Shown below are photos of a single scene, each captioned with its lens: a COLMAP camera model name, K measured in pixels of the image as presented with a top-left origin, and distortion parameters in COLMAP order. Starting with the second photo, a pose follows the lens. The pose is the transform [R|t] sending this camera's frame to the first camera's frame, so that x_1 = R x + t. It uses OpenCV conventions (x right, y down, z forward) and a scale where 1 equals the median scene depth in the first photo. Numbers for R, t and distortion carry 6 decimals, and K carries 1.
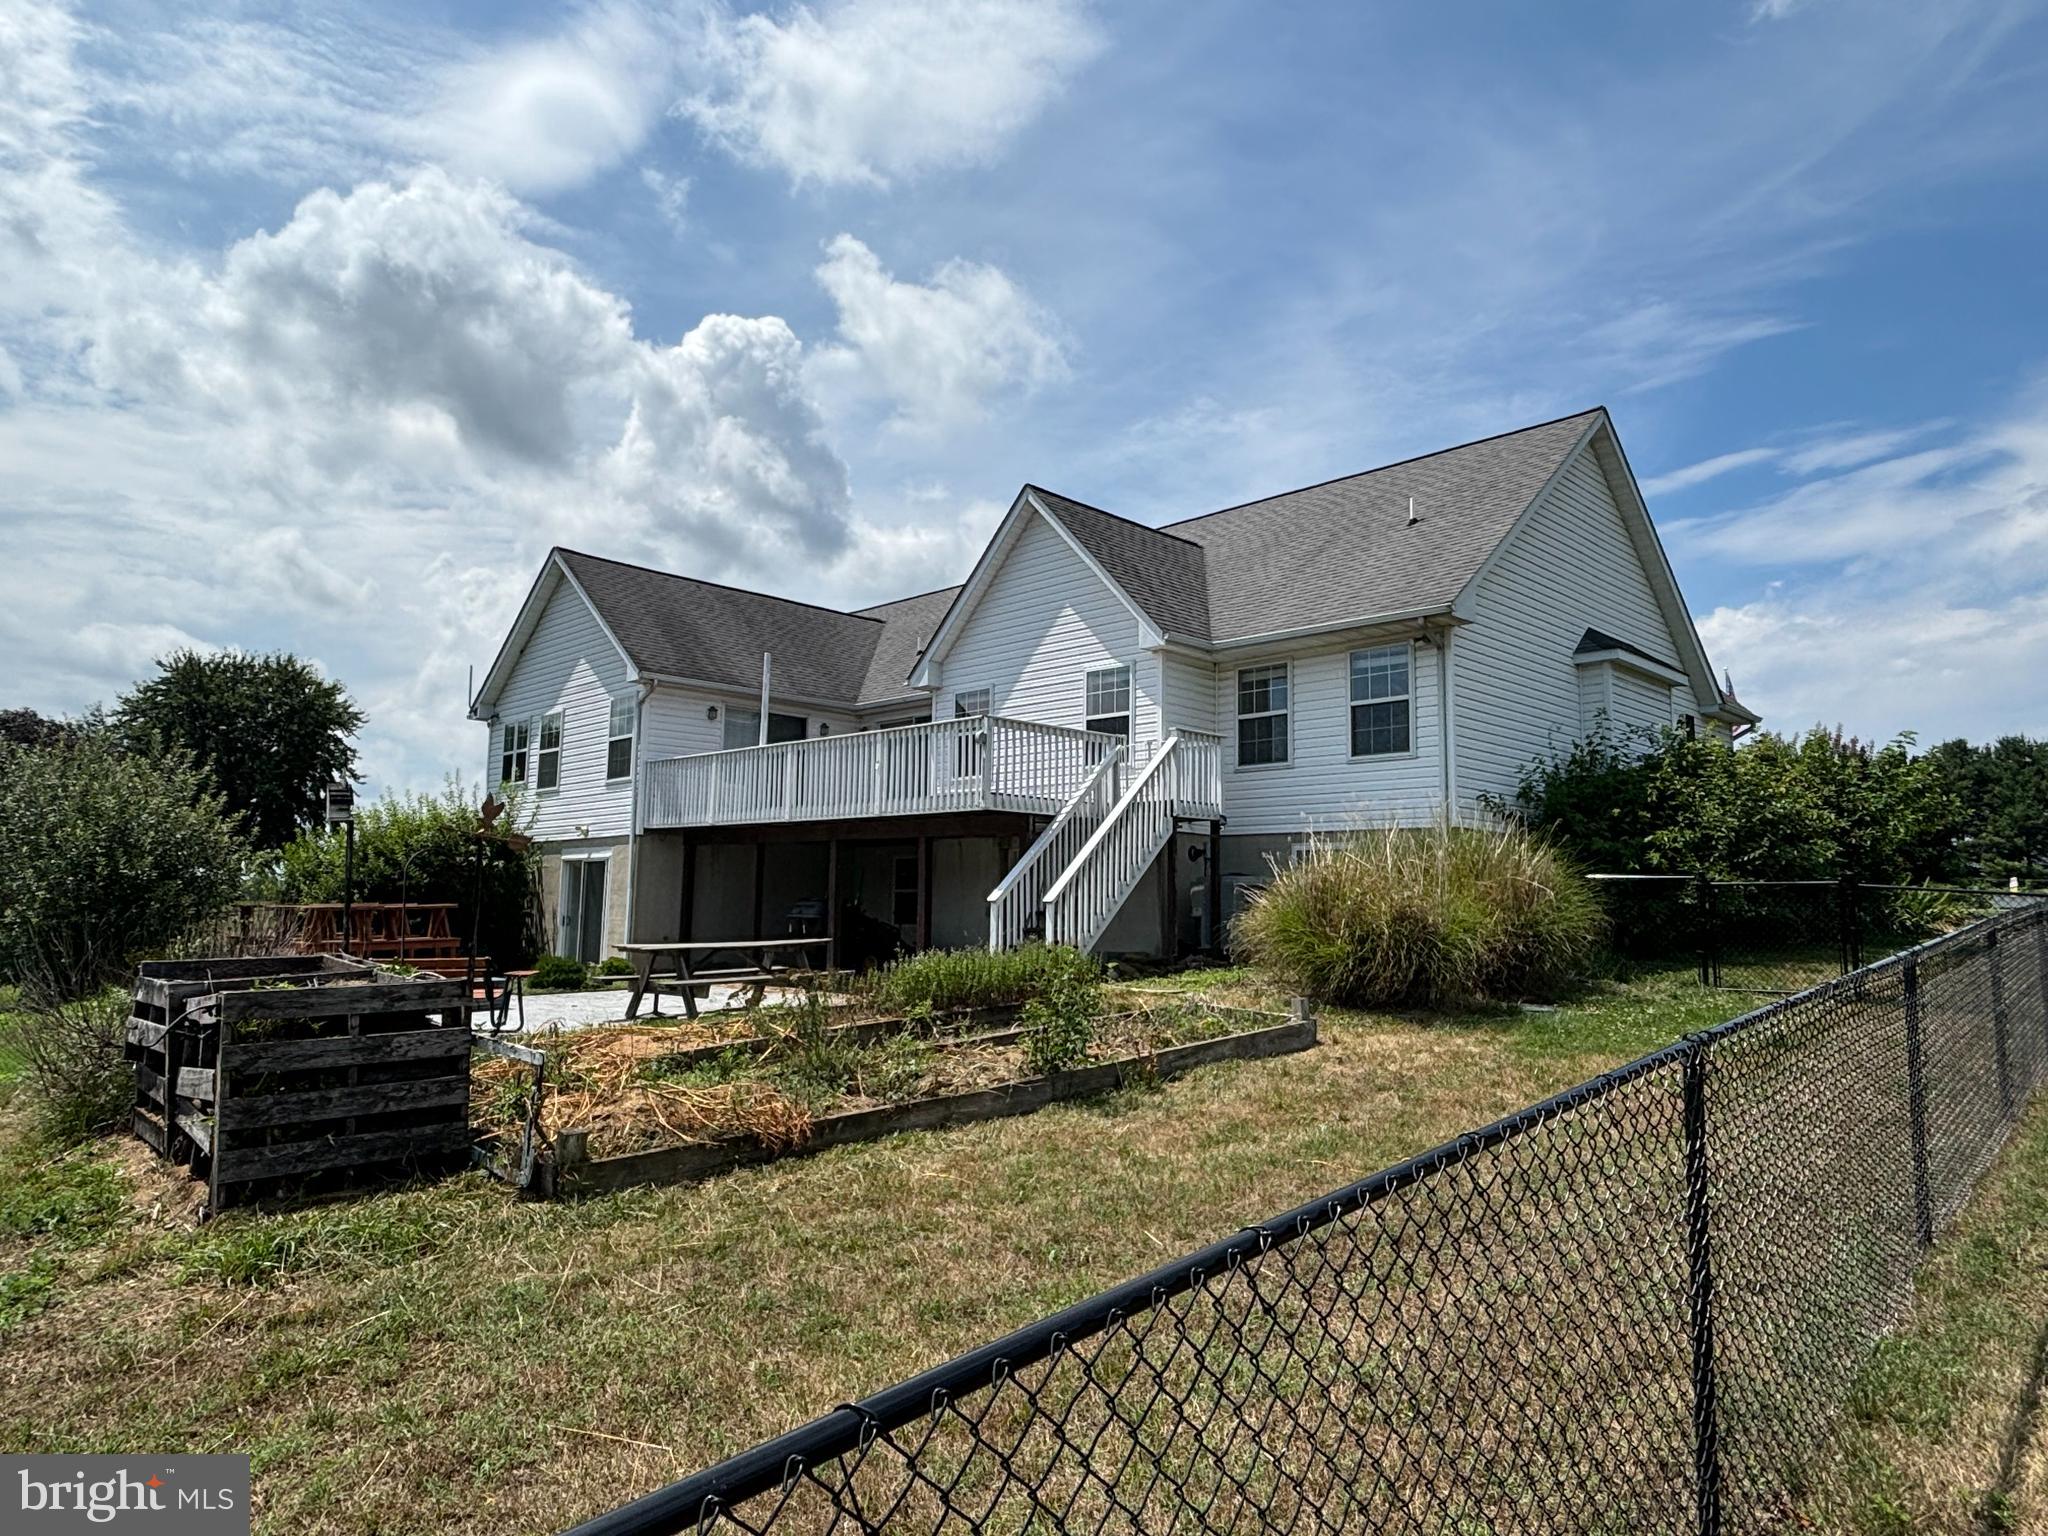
lens RADIAL K [[1299.5, 0, 989.4], [0, 1299.5, 810.3], [0, 0, 1]] dist [-0.001187, -0.005762]
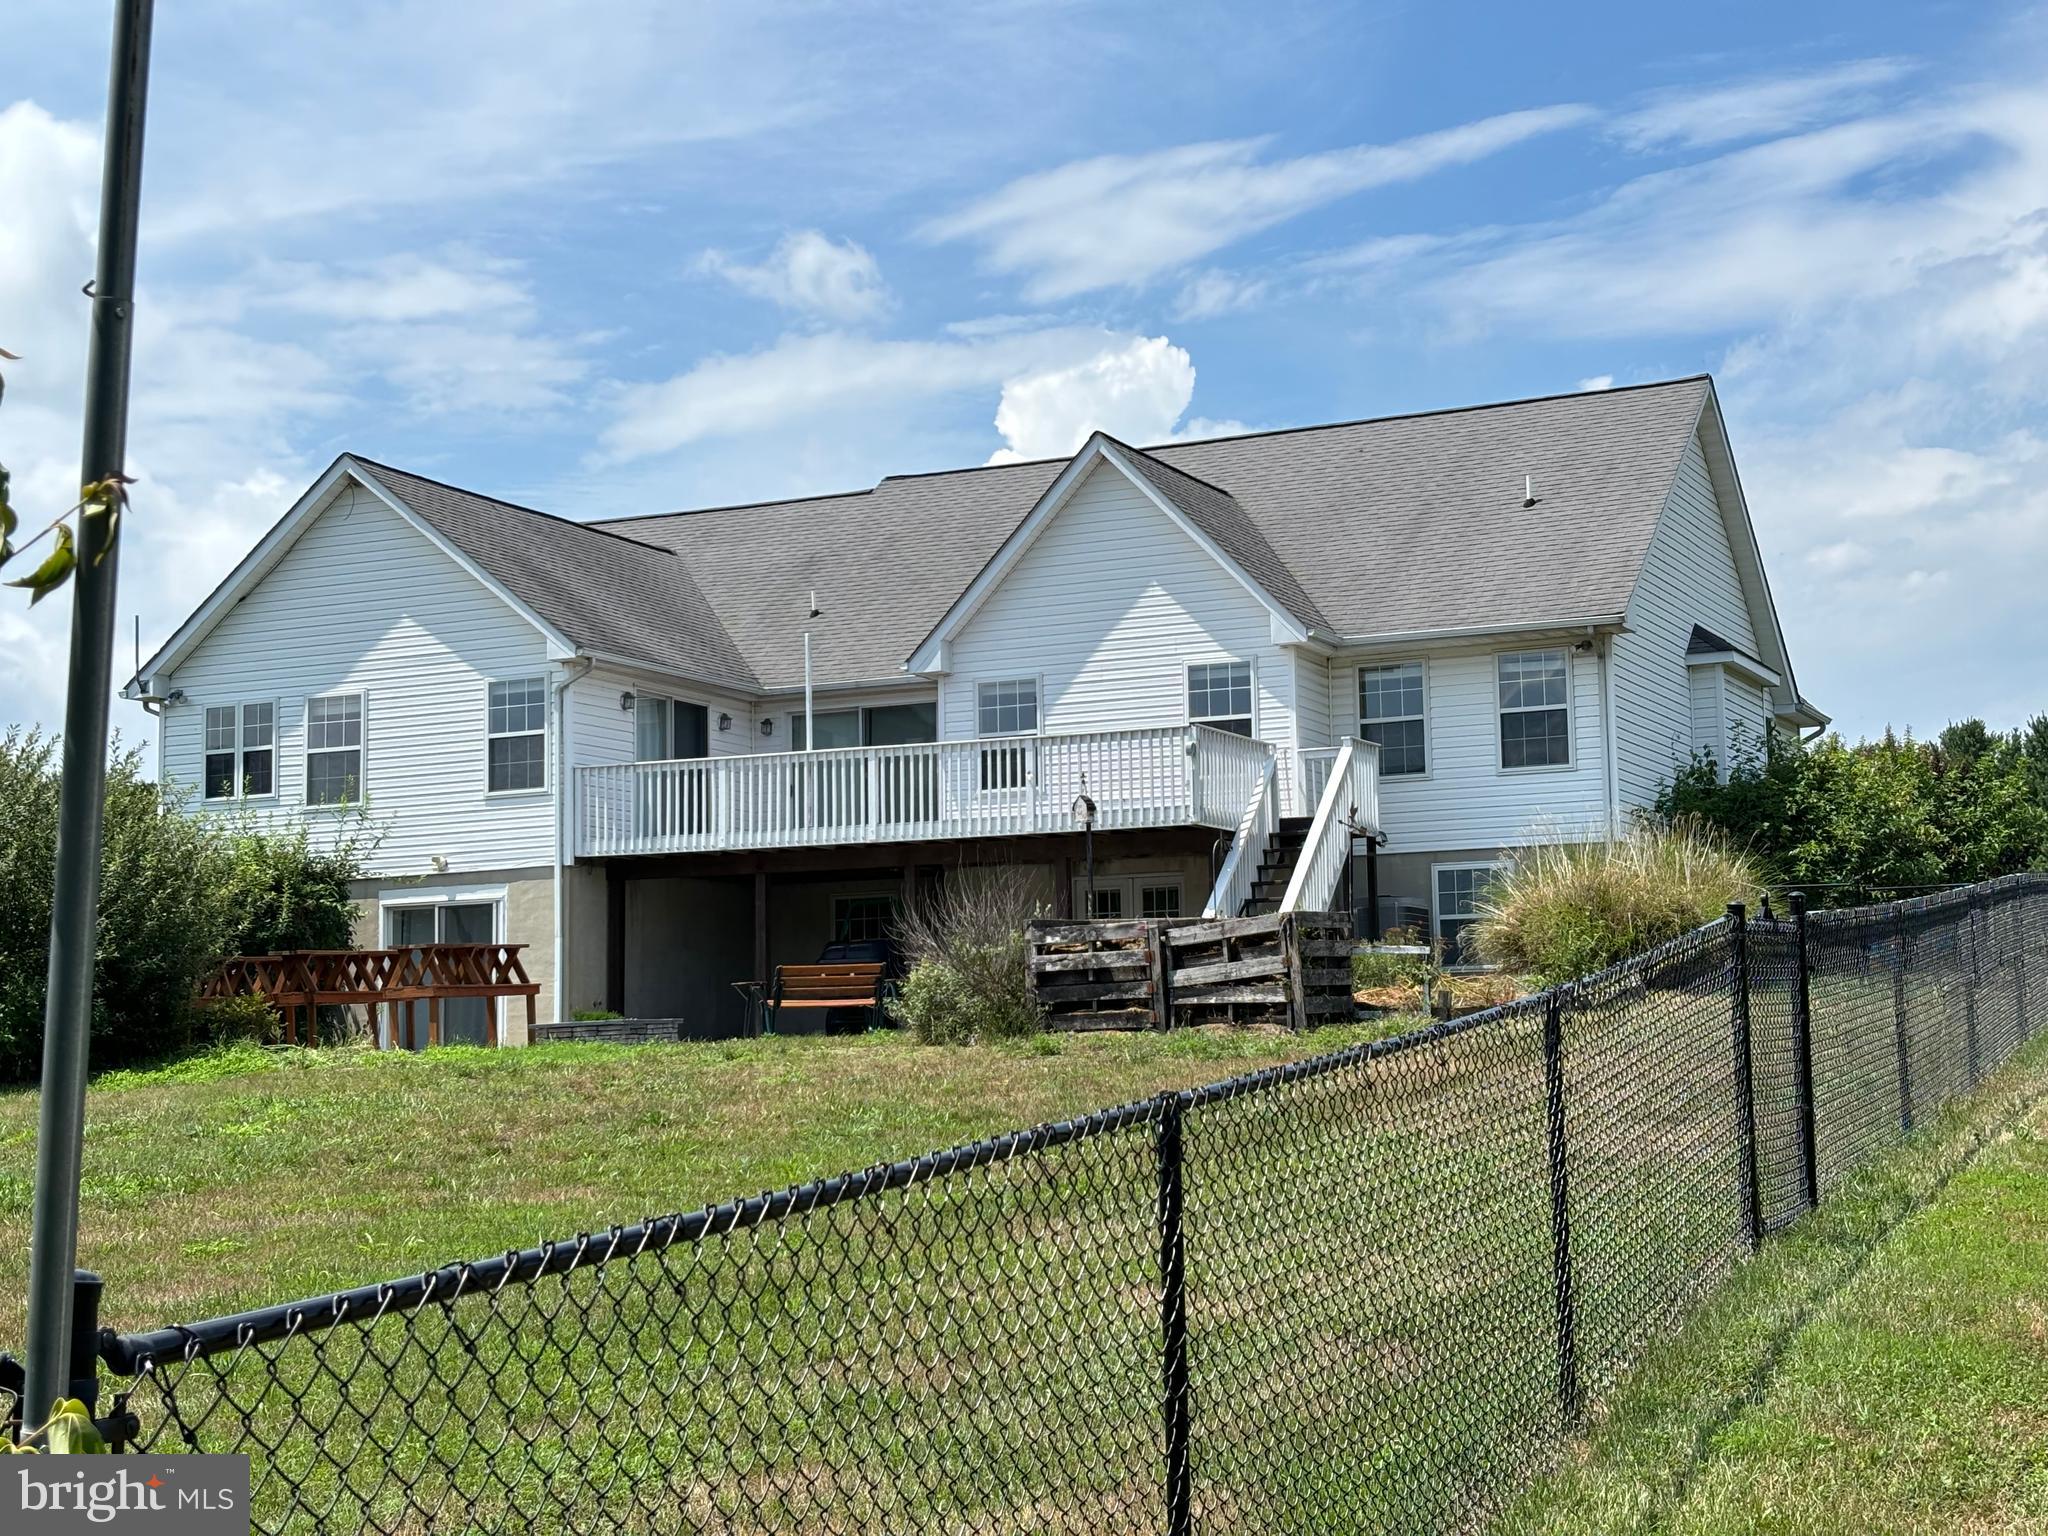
lens RADIAL K [[3109.9, 0, 1016.9], [0, 3109.9, 756.7], [0, 0, 1]] dist [0.037870, 0.000000]
pose [[0.936877, 0.004248, 0.349634, -0.756176], [0.007113, 0.999488, -0.031202, 0.016021], [-0.349587, 0.031719, 0.936367, -0.882045]]
